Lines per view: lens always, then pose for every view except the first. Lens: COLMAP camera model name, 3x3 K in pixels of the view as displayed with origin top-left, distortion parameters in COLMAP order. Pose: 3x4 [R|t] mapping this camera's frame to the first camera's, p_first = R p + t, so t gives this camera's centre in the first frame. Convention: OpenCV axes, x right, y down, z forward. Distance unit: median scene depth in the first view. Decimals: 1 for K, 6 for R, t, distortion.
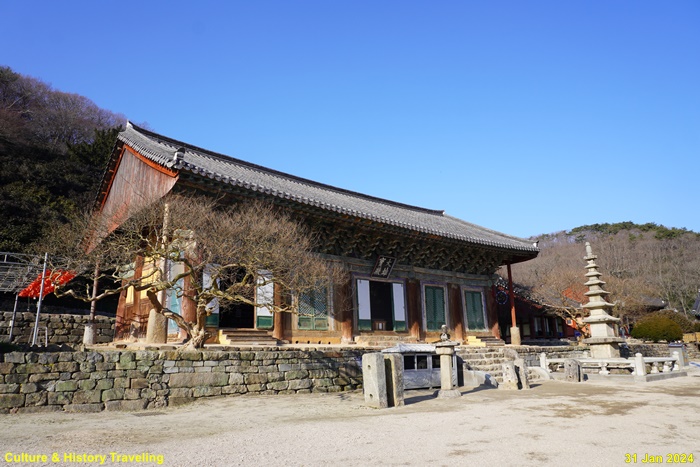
lens RADIAL K [[473.1, 0, 352.3], [0, 473.1, 235.7], [0, 0, 1]] dist [-0.049791, 0.039769]
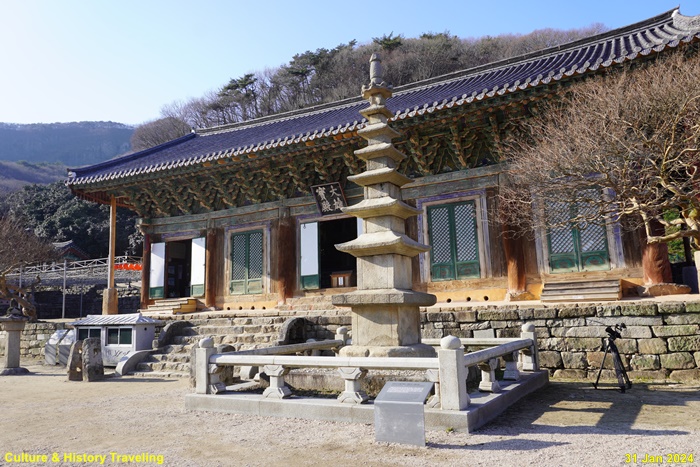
lens RADIAL K [[544.4, 0, 345.9], [0, 544.4, 233.8], [0, 0, 1]] dist [-0.028574, 0.011528]
pose [[0.354866, -0.135459, -0.925052, 0.892721], [0.246844, 0.967913, -0.047042, 0.175474], [0.901742, -0.211649, 0.376917, 0.769035]]
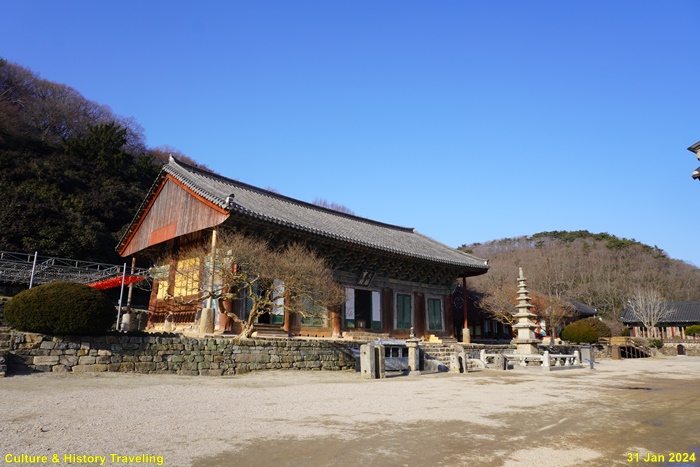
lens RADIAL K [[473.1, 0, 351.3], [0, 473.1, 229.0], [0, 0, 1]] dist [-0.049791, 0.039769]
pose [[0.996706, 0.047812, 0.065503, -0.069487], [-0.047797, 0.998855, -0.001805, -0.069208], [-0.065514, -0.001332, 0.997851, -0.301148]]
